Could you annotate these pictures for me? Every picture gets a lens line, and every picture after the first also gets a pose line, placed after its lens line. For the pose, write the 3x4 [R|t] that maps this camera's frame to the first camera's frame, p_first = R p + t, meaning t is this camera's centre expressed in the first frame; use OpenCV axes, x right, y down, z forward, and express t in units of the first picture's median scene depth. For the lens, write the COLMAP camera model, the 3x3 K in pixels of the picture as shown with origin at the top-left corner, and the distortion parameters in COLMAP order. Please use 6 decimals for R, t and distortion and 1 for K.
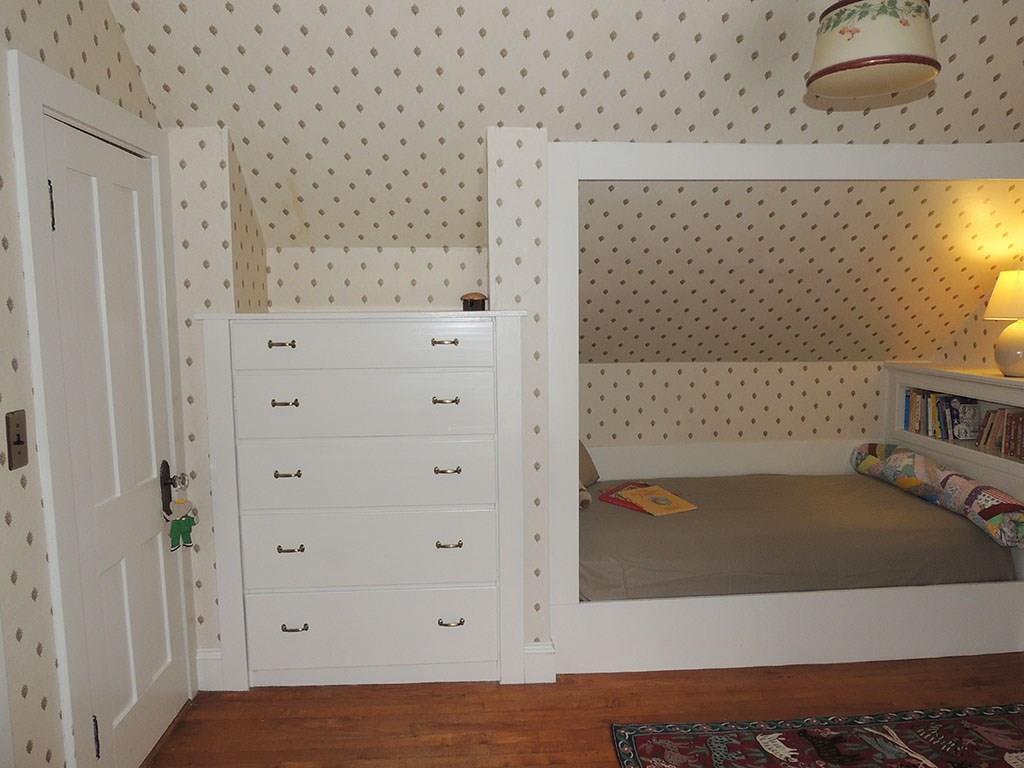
lens RADIAL K [[727.3, 0, 512.0], [0, 727.3, 384.0], [0, 0, 1]] dist [-0.022702, 0.003971]
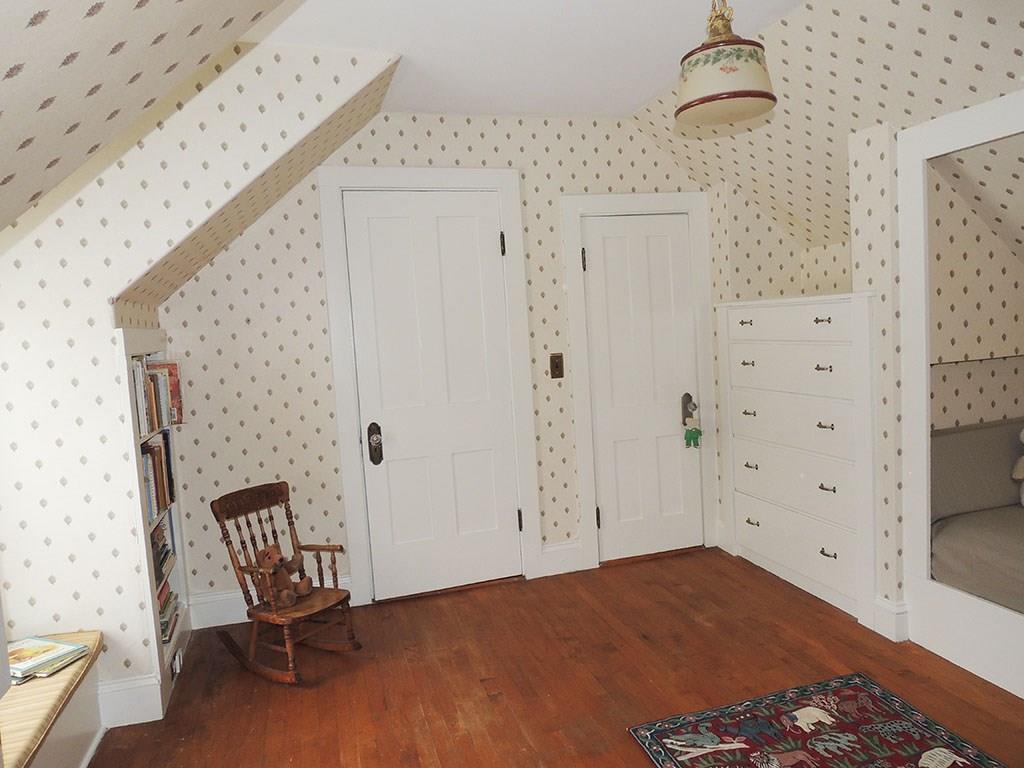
lens RADIAL K [[727.3, 0, 512.0], [0, 727.3, 384.0], [0, 0, 1]] dist [-0.022702, 0.003971]
pose [[0.209036, 0.078988, -0.974713, 1.005905], [-0.042443, 0.996526, 0.071653, -0.016673], [0.976986, 0.026392, 0.211662, 0.237024]]
